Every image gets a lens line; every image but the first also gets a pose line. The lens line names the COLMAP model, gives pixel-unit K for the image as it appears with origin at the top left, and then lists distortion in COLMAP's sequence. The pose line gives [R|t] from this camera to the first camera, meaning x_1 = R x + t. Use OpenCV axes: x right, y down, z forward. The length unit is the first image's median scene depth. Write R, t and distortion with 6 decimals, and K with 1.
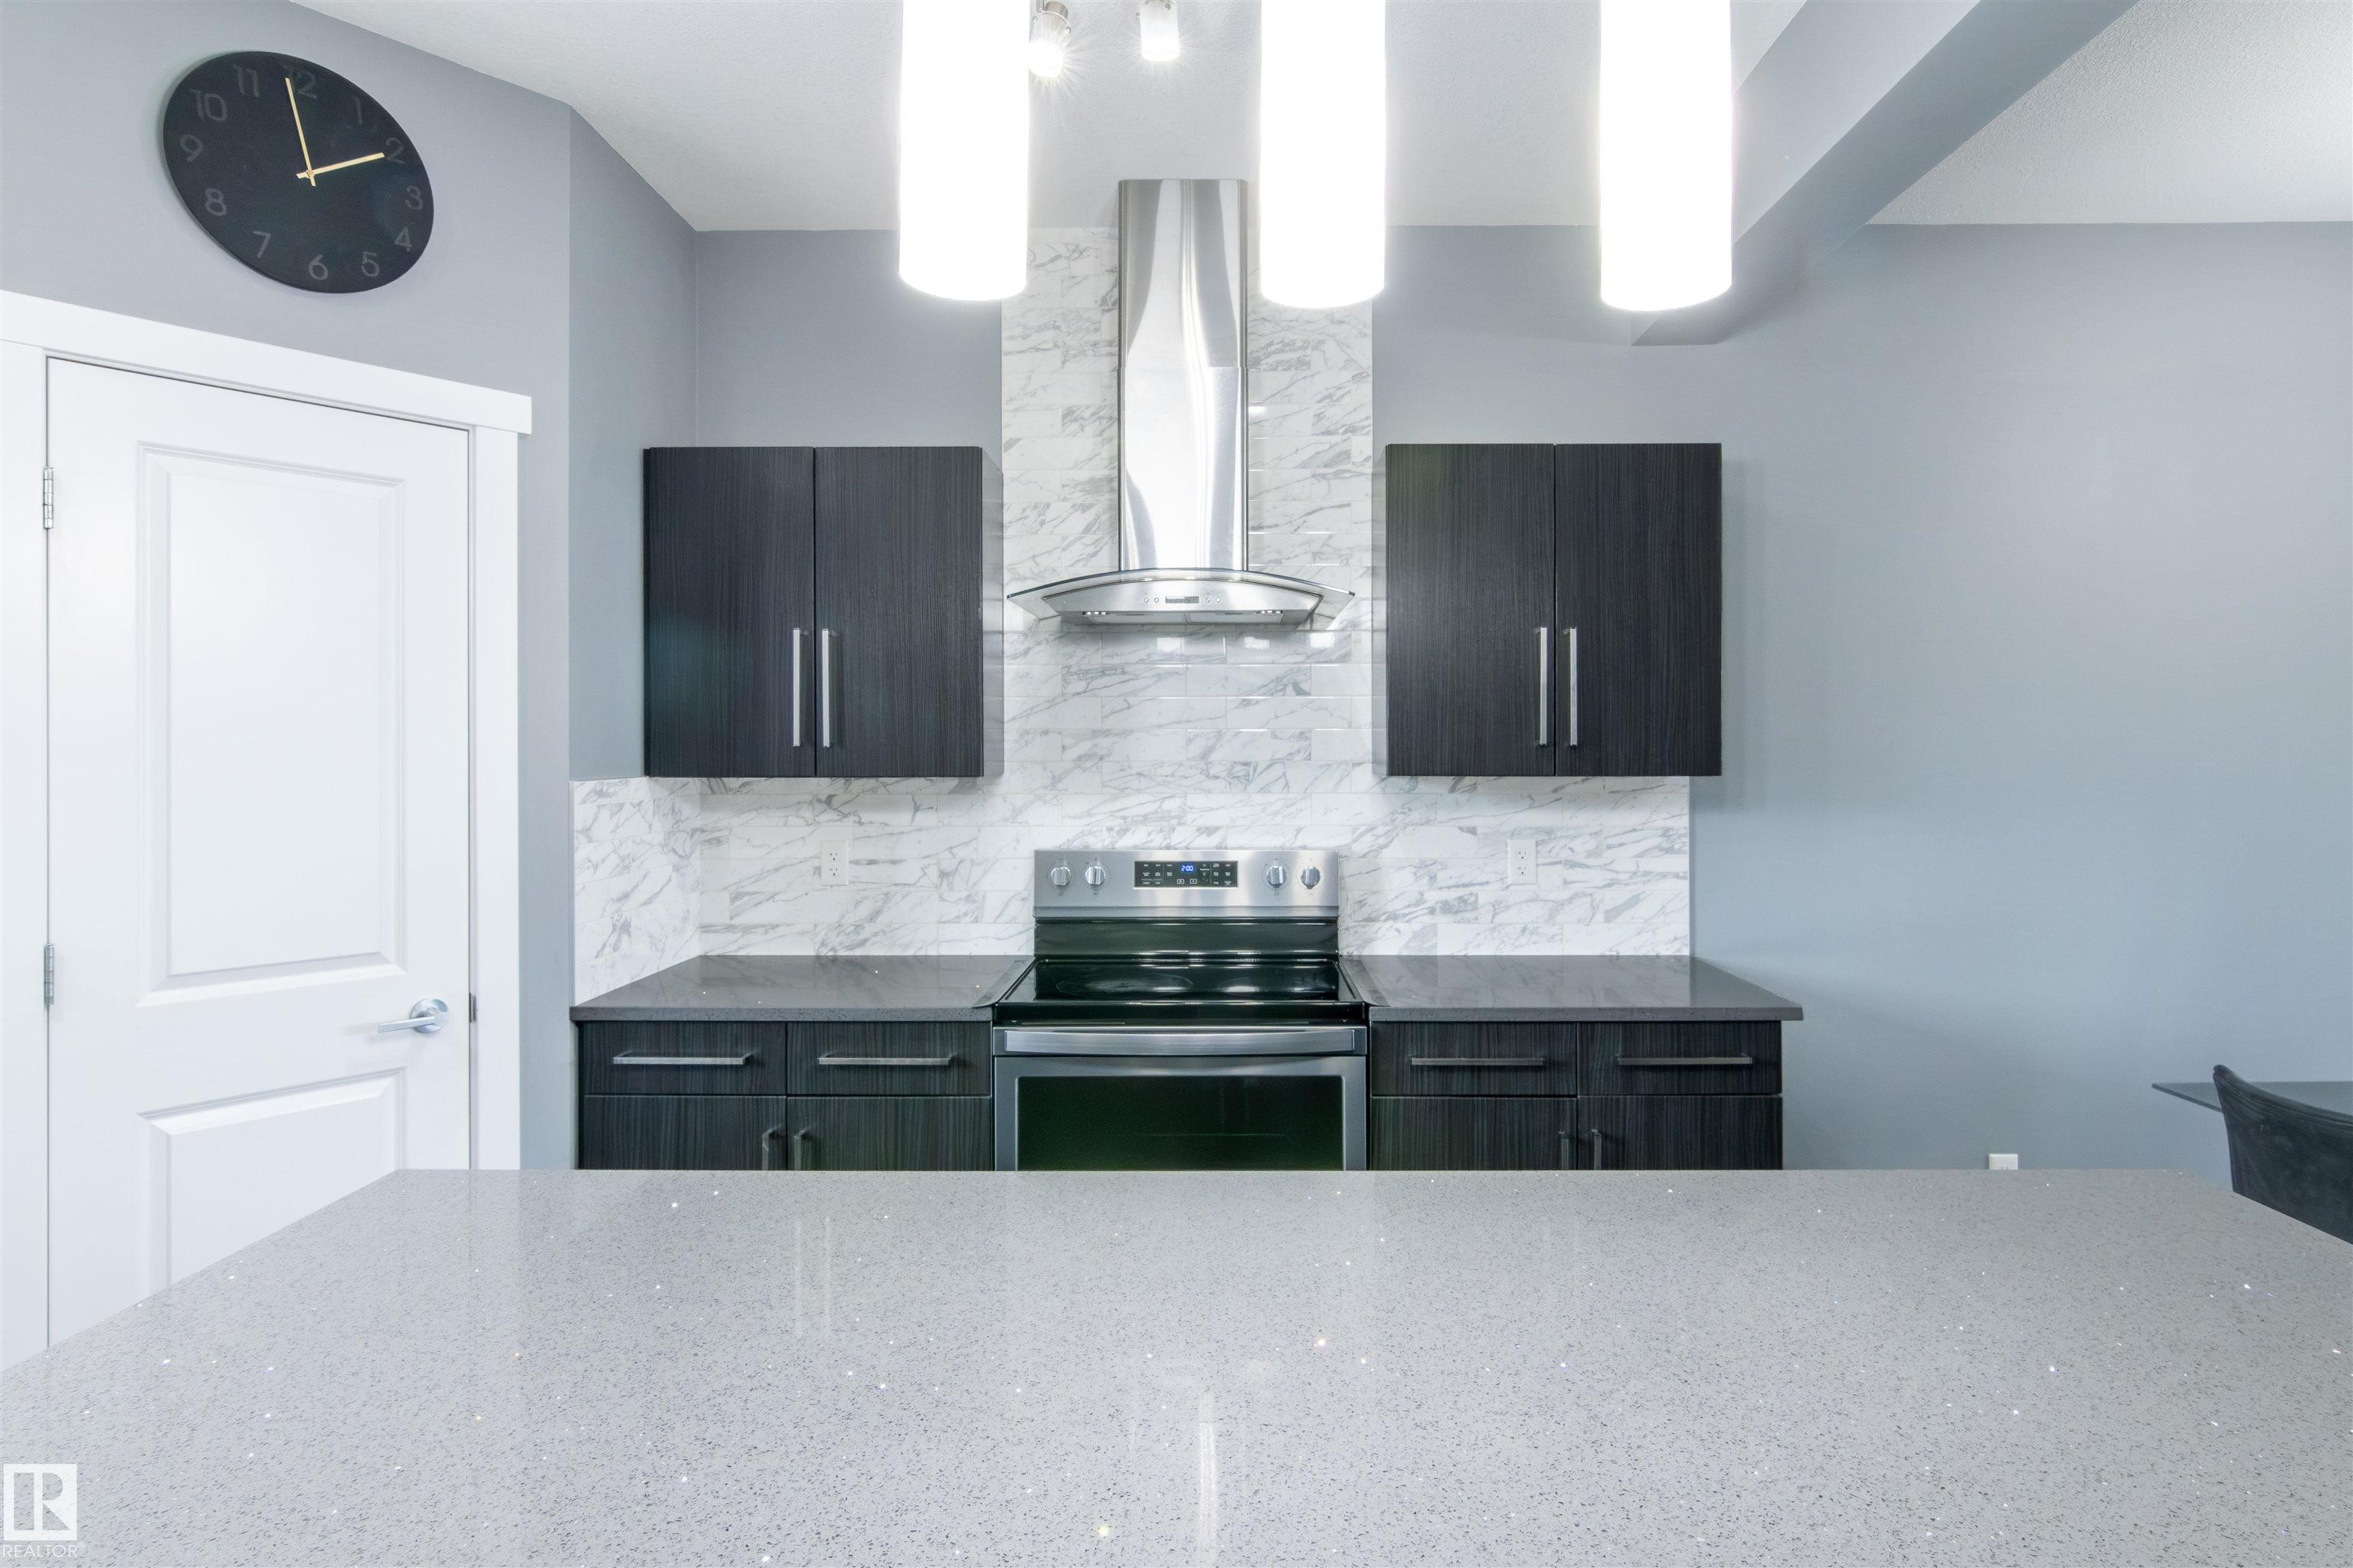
lens RADIAL K [[1315.6, 0, 1228.6], [0, 1315.6, 737.1], [0, 0, 1]] dist [0.000590, 0.000213]
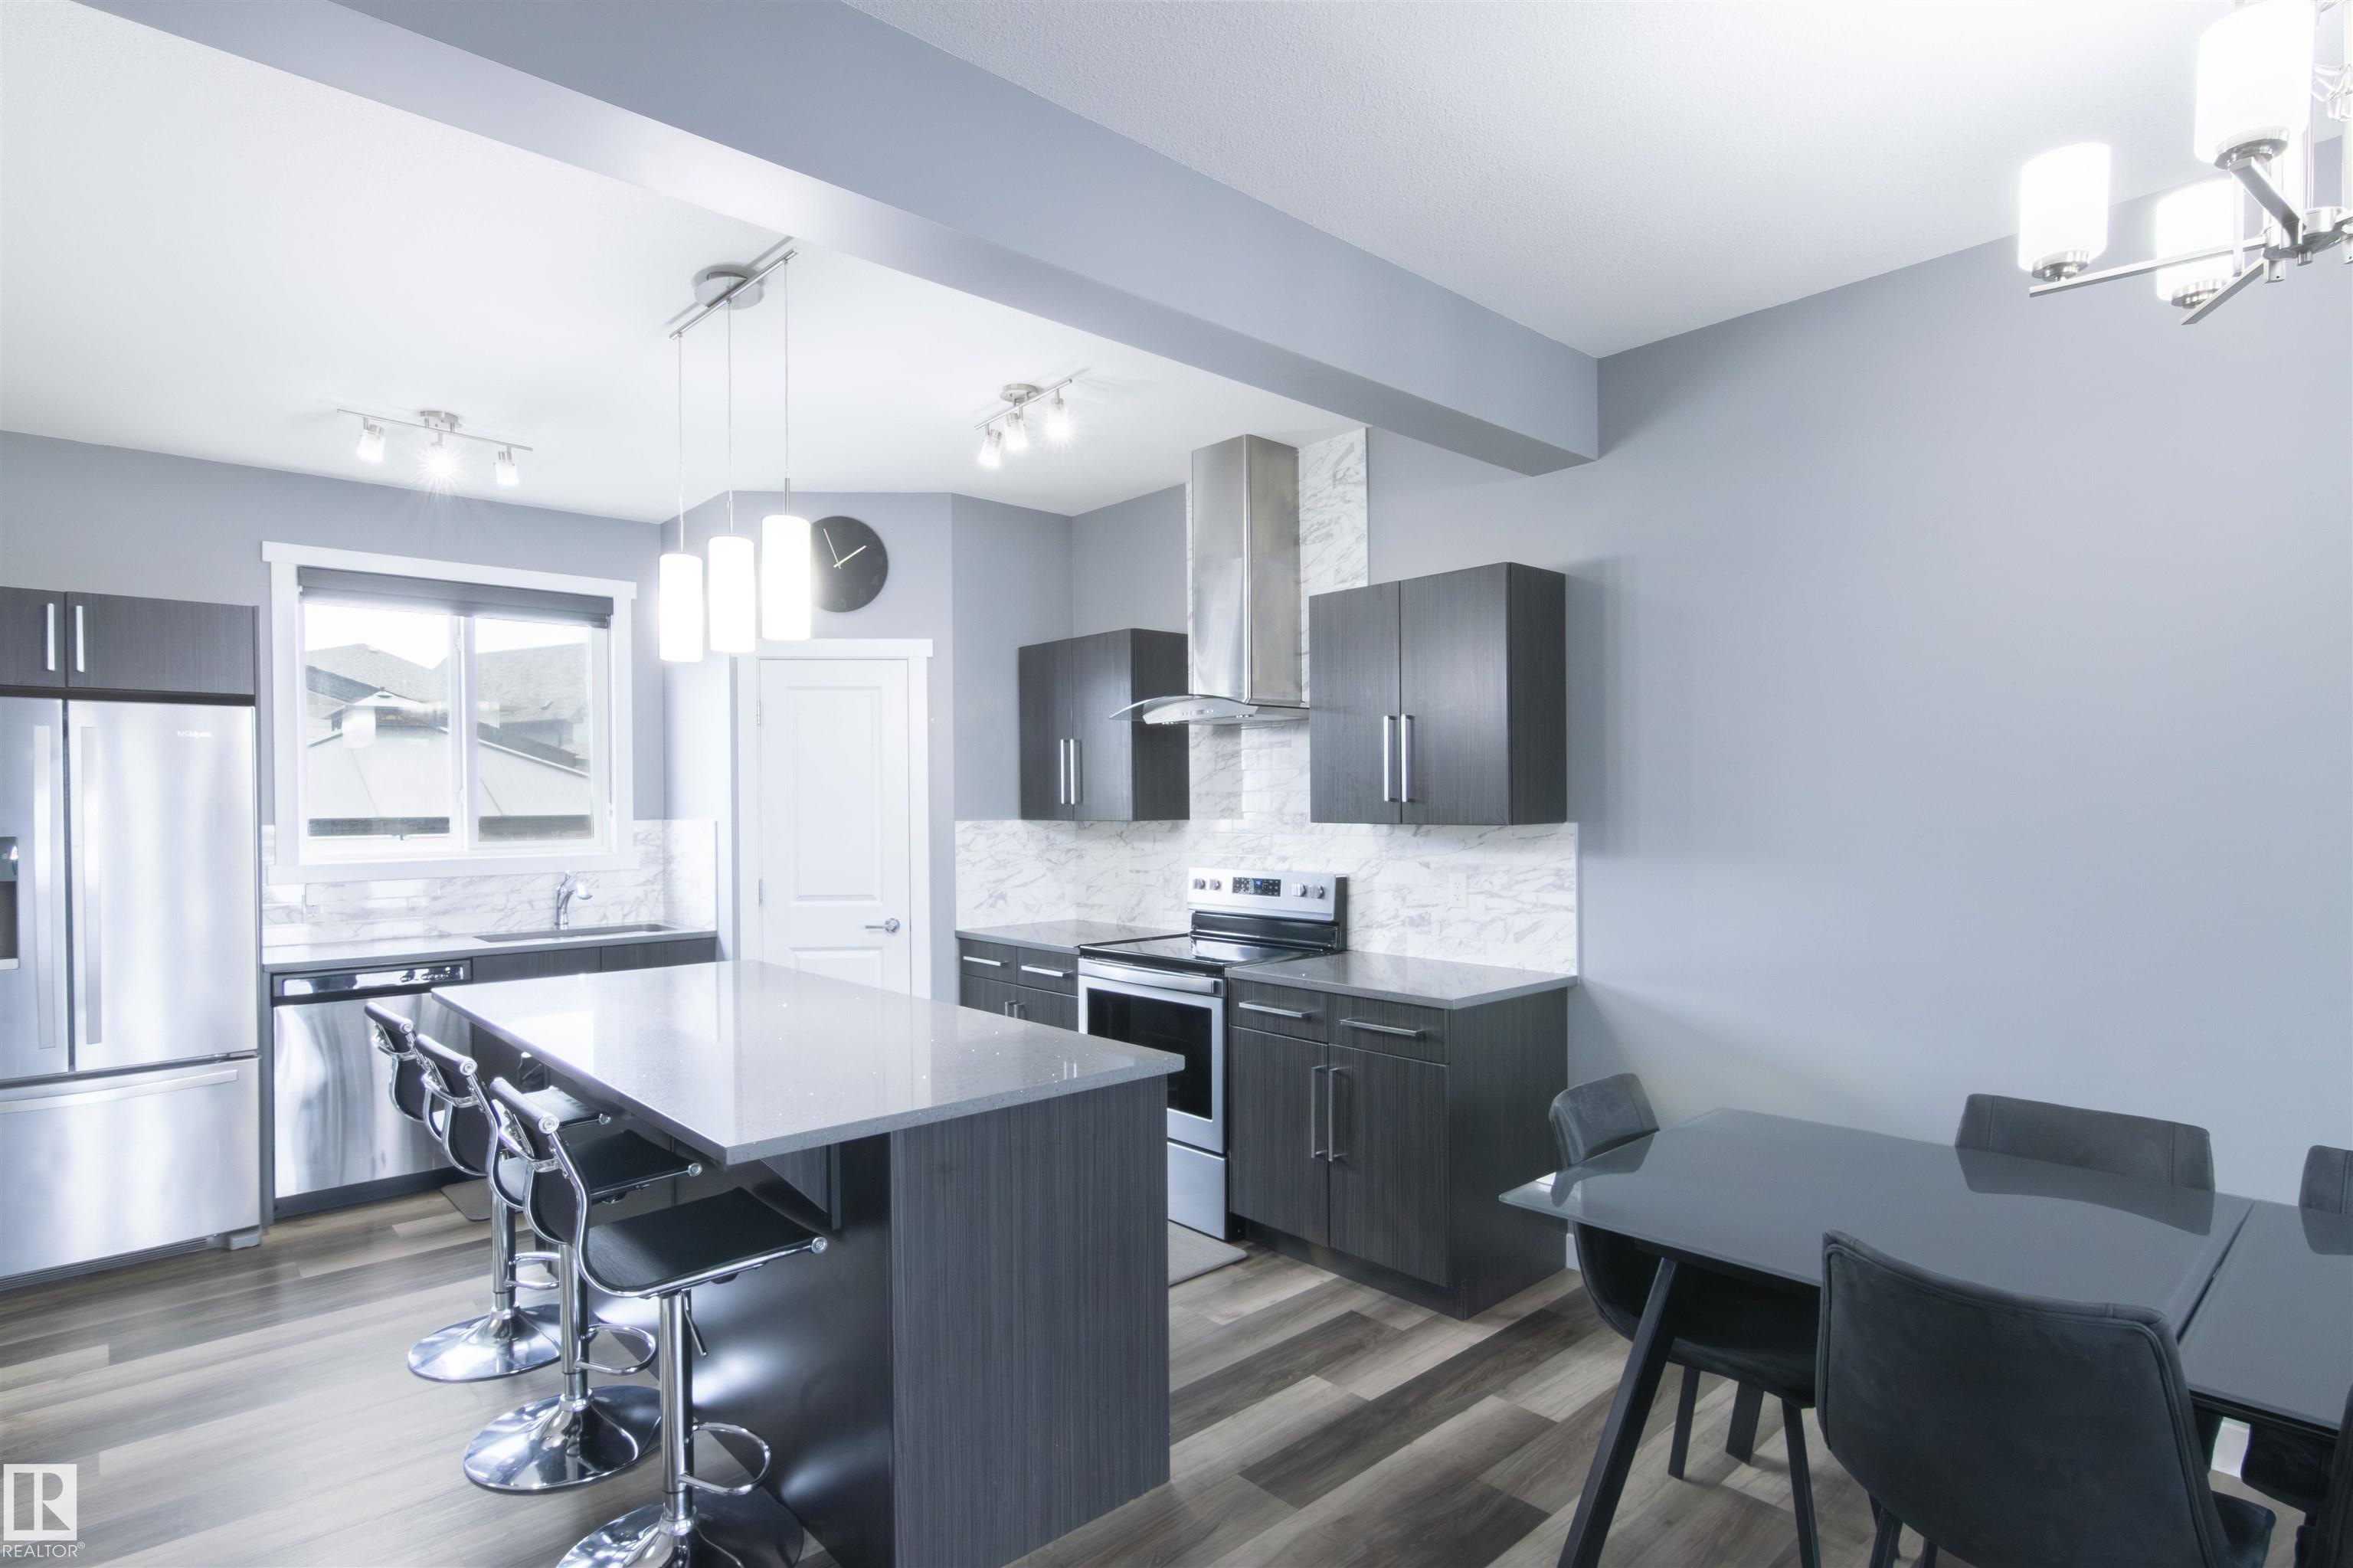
lens RADIAL K [[1203.9, 0, 1174.4], [0, 1203.9, 805.2], [0, 0, 1]] dist [-0.003286, -0.000529]
pose [[0.669409, -0.001638, -0.742892, 0.920330], [0.010597, 0.999917, 0.007344, -0.001610], [0.742818, -0.012788, 0.669371, -0.005768]]
